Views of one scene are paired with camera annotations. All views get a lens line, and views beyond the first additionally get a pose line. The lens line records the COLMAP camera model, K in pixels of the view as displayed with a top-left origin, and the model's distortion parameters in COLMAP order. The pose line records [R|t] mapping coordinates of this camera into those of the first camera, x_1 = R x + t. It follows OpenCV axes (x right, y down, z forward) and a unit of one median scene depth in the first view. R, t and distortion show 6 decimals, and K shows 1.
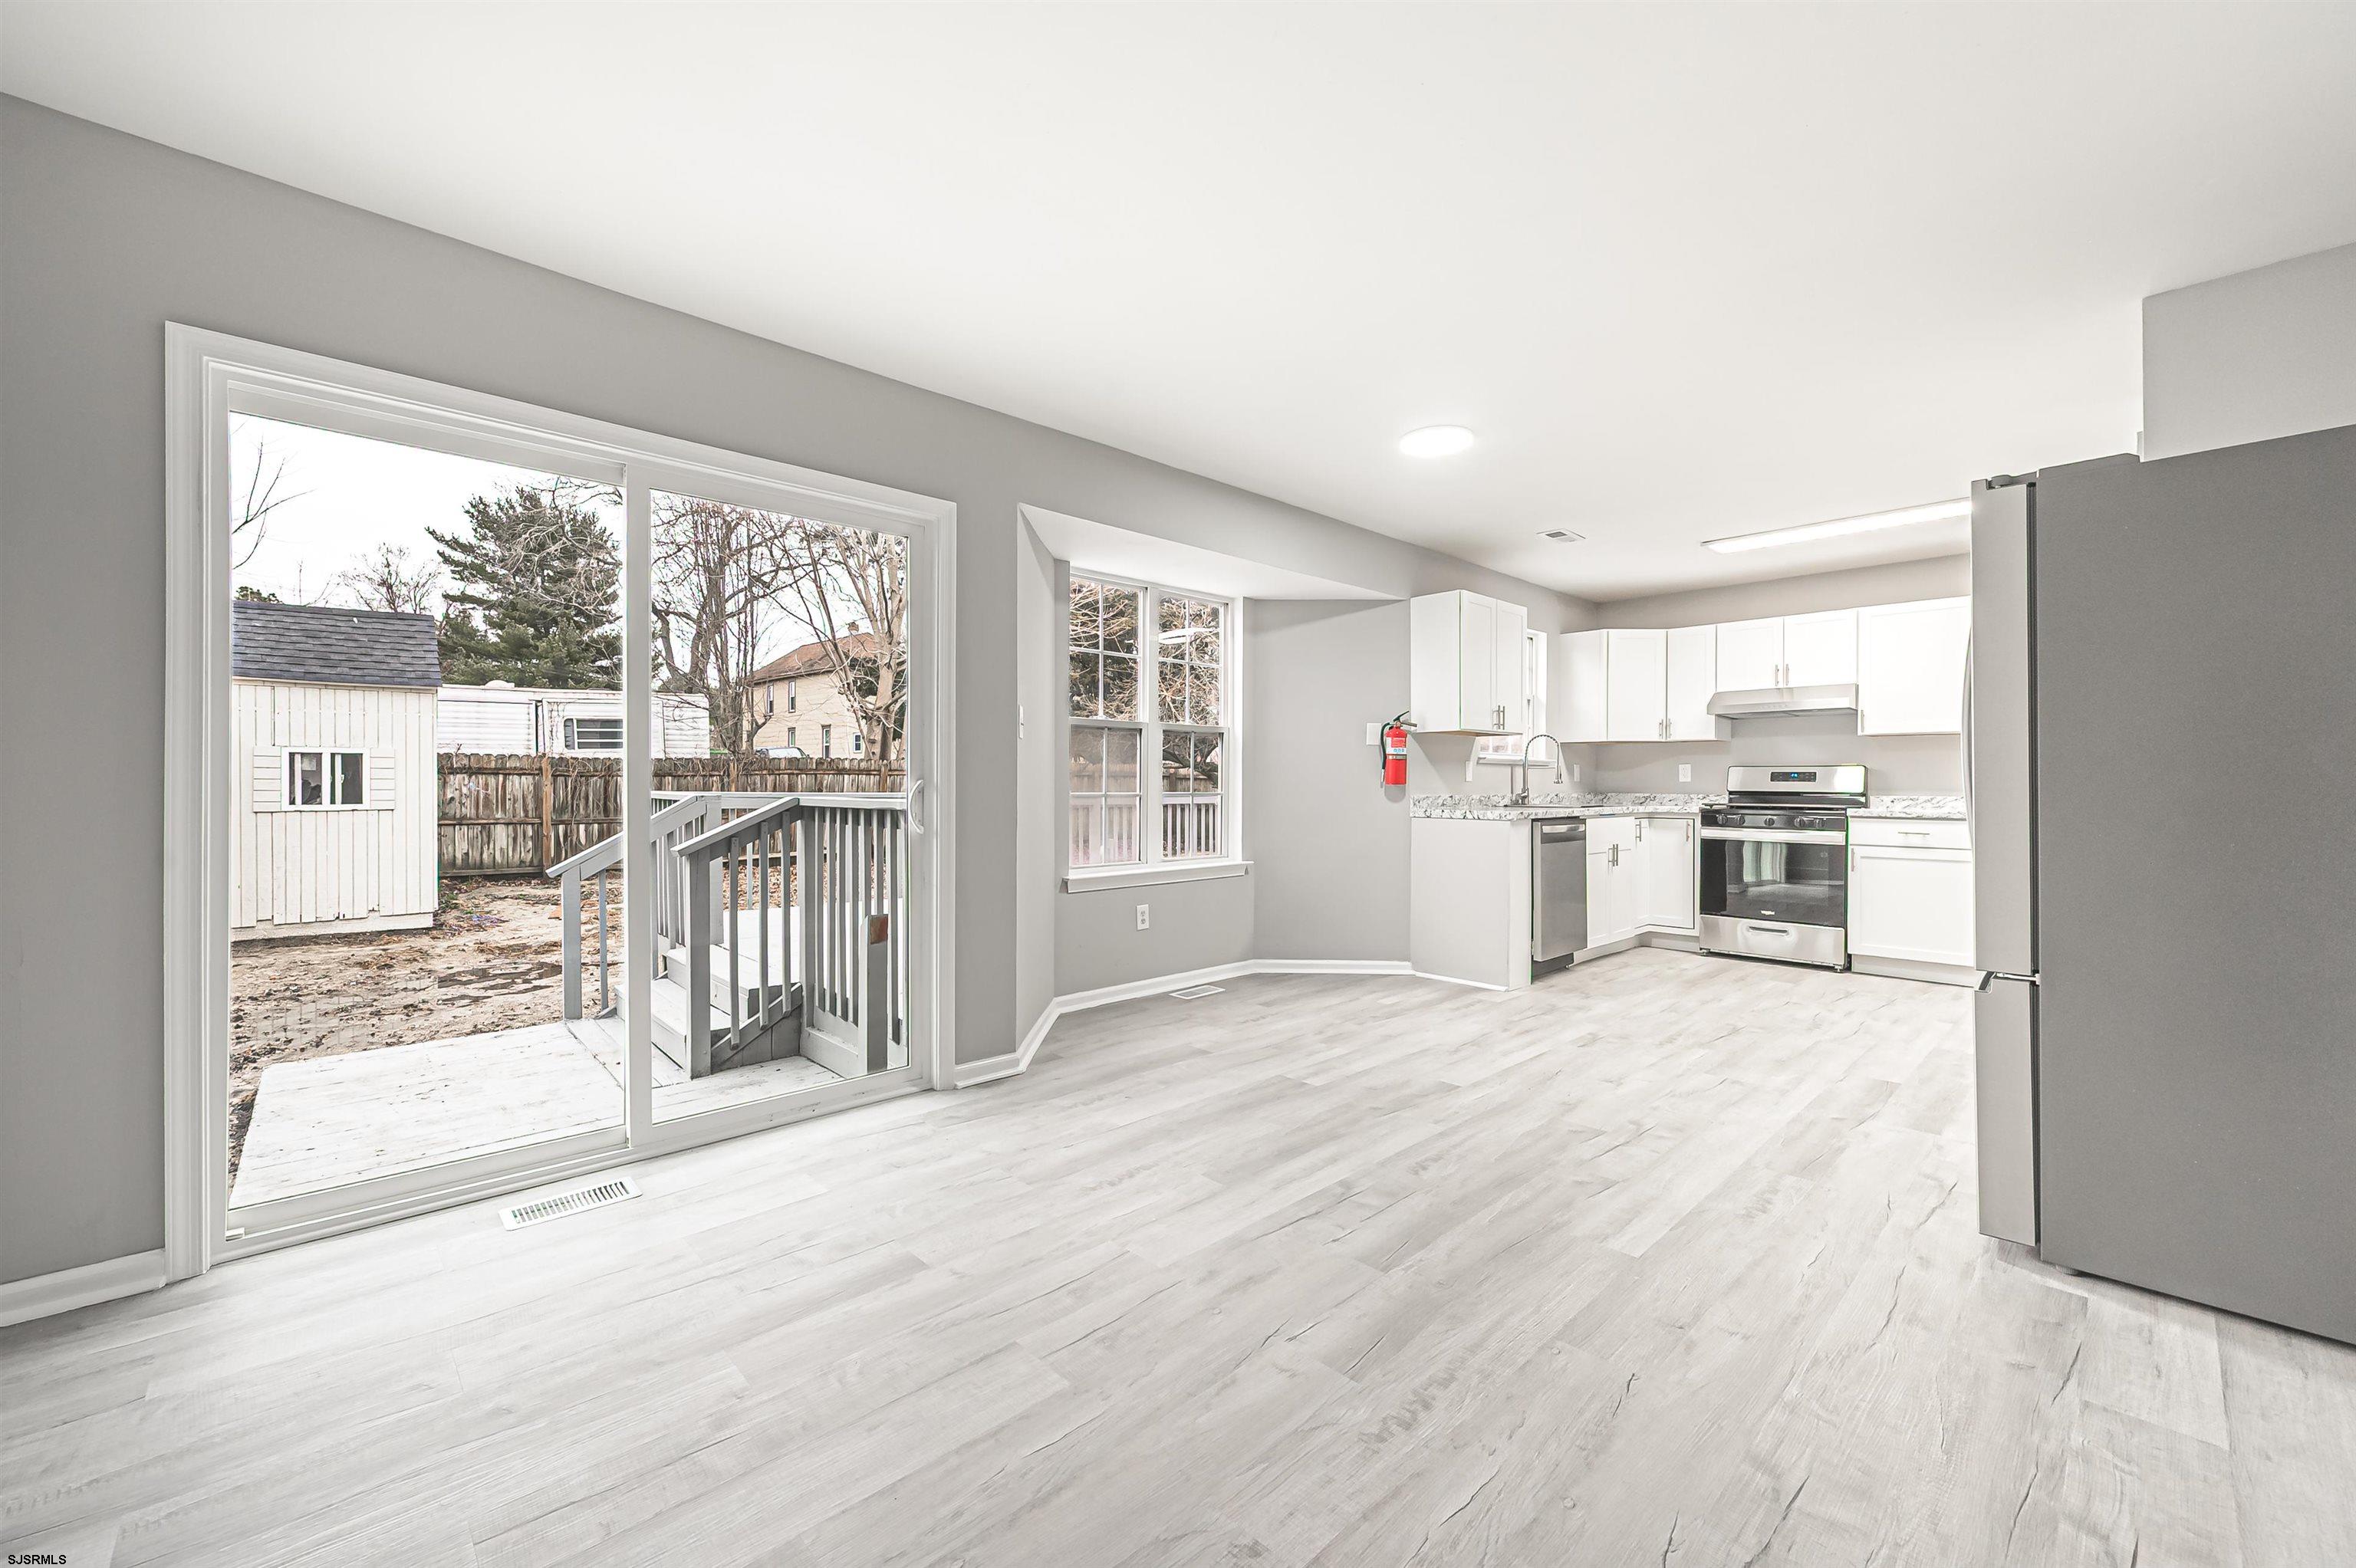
lens RADIAL K [[891.2, 0, 1160.4], [0, 891.2, 788.5], [0, 0, 1]] dist [-0.002070, 0.000101]
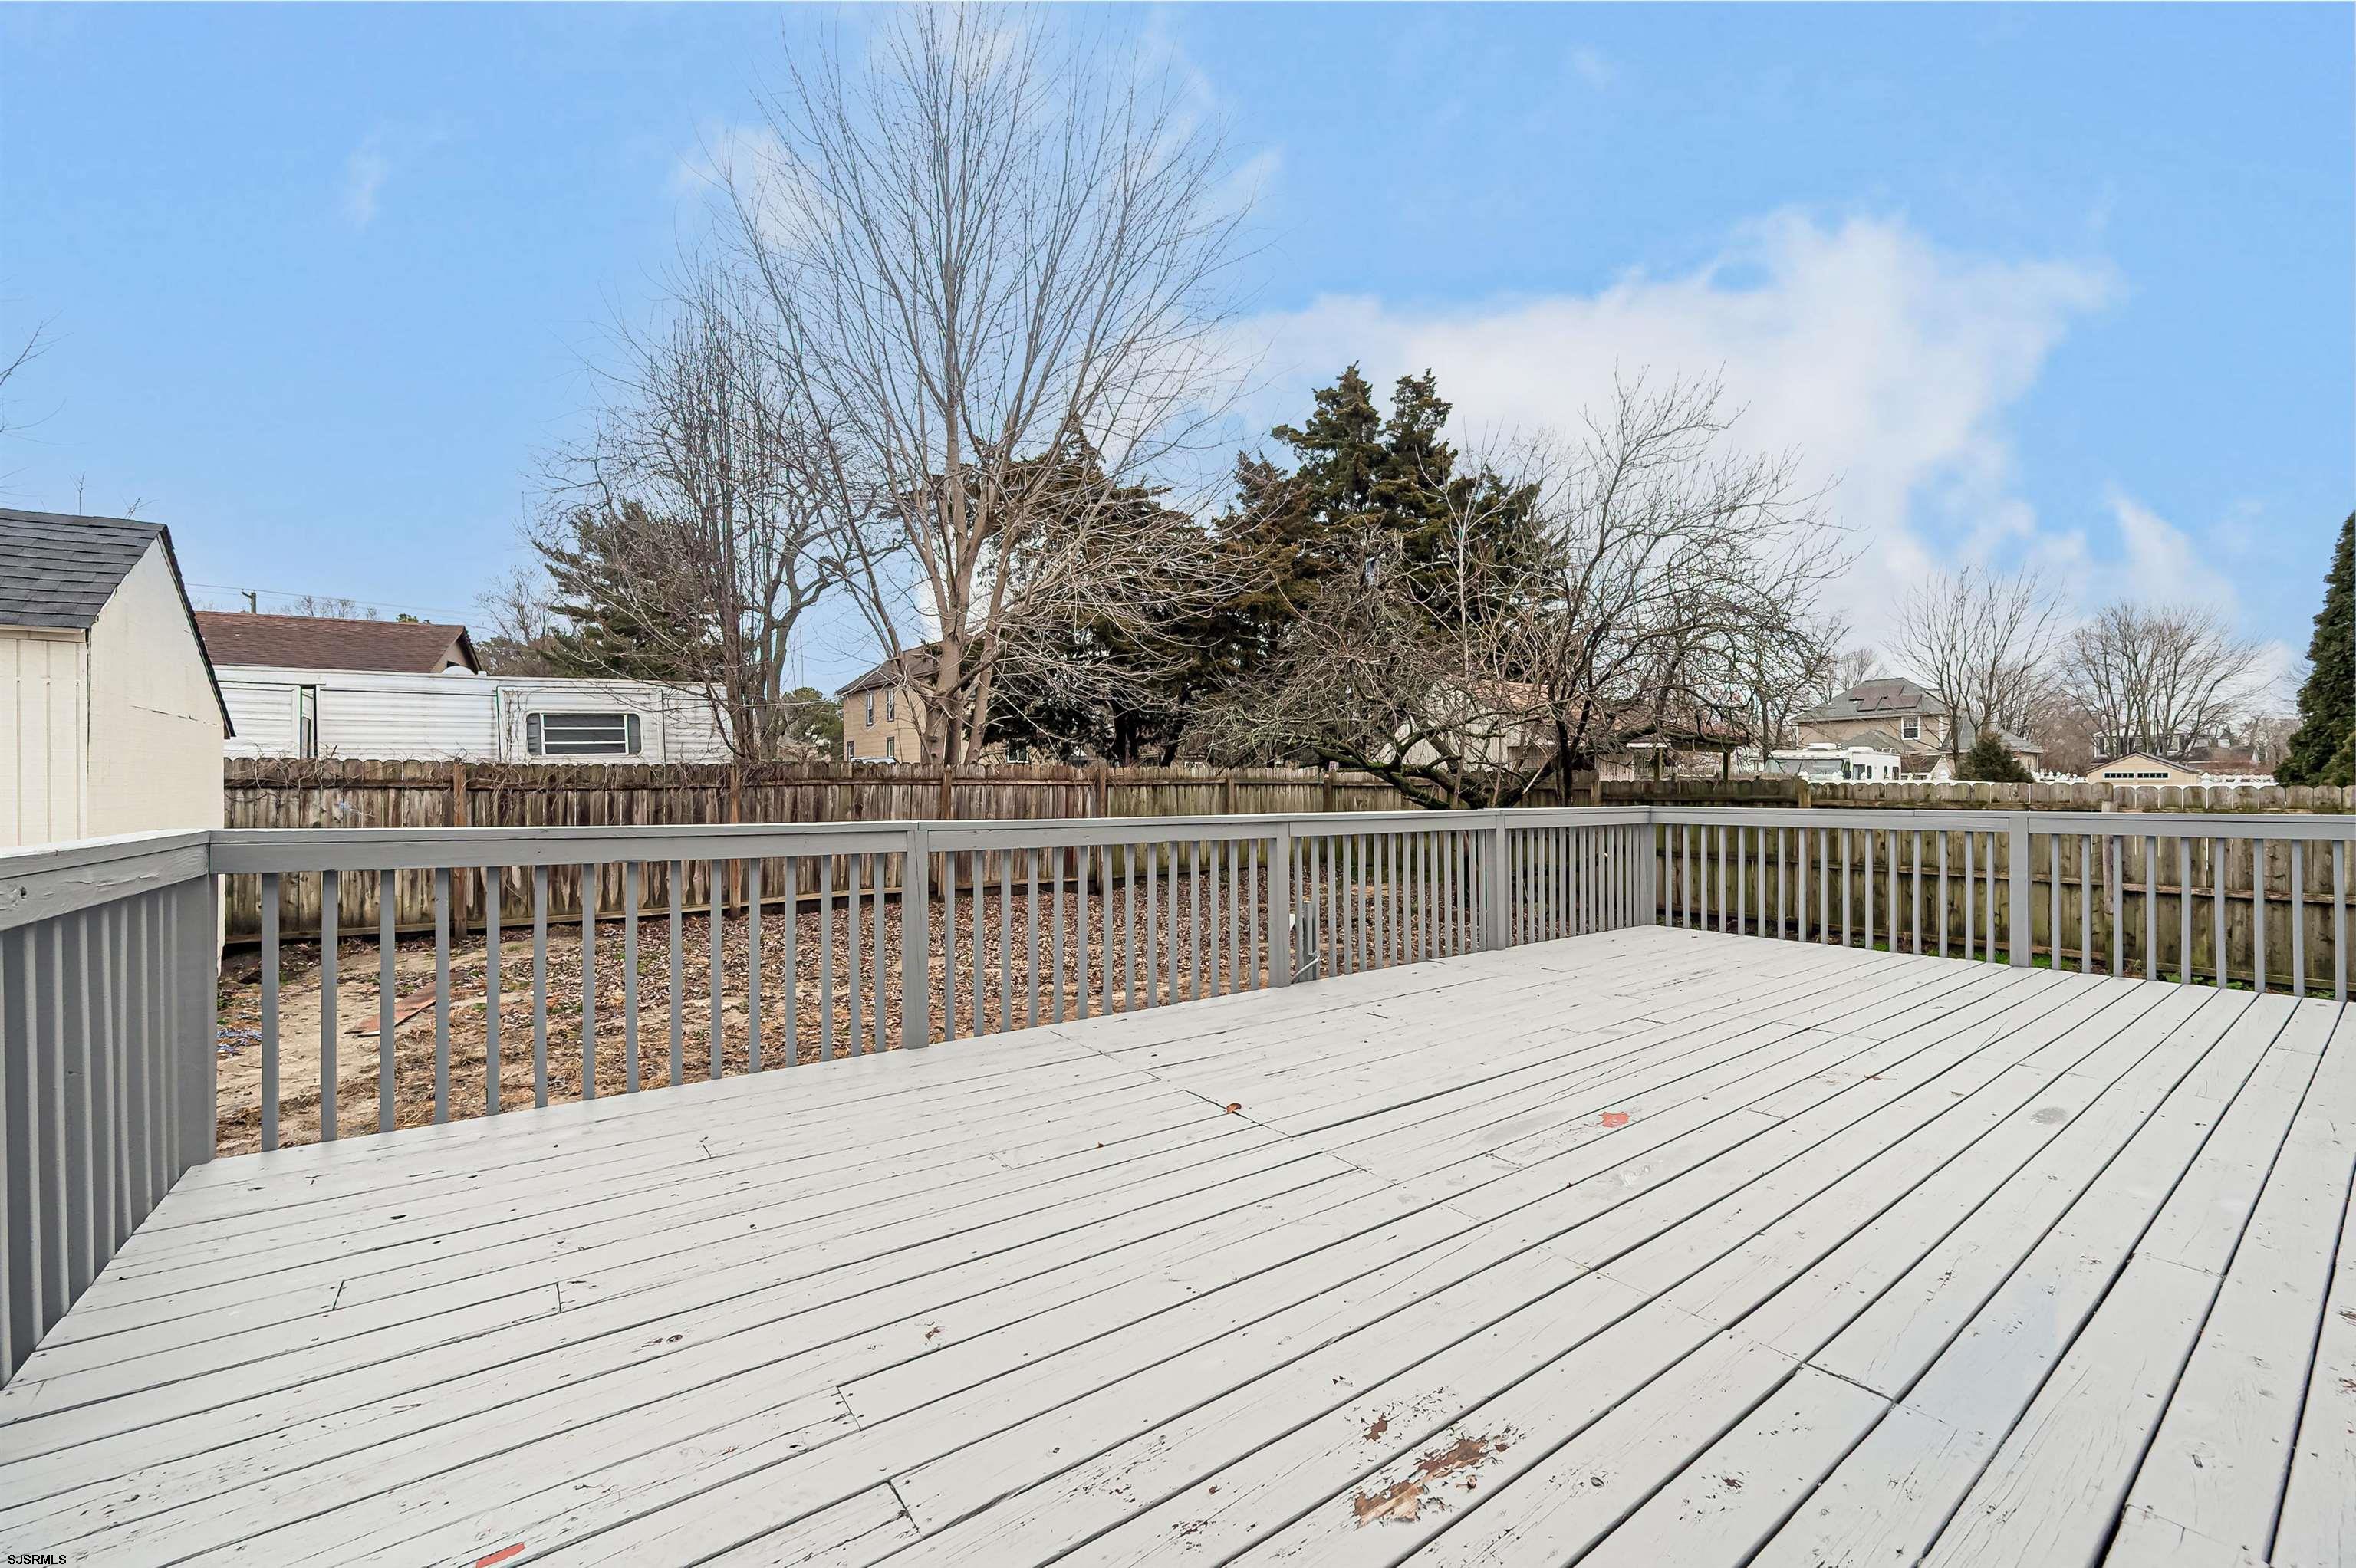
lens RADIAL K [[891.2, 0, 1172.3], [0, 891.2, 795.2], [0, 0, 1]] dist [-0.002070, 0.000101]
pose [[0.994678, -0.007504, -0.102754, -0.050632], [0.007330, 0.999971, -0.002075, -0.004103], [0.102767, 0.001311, 0.994705, 0.294291]]
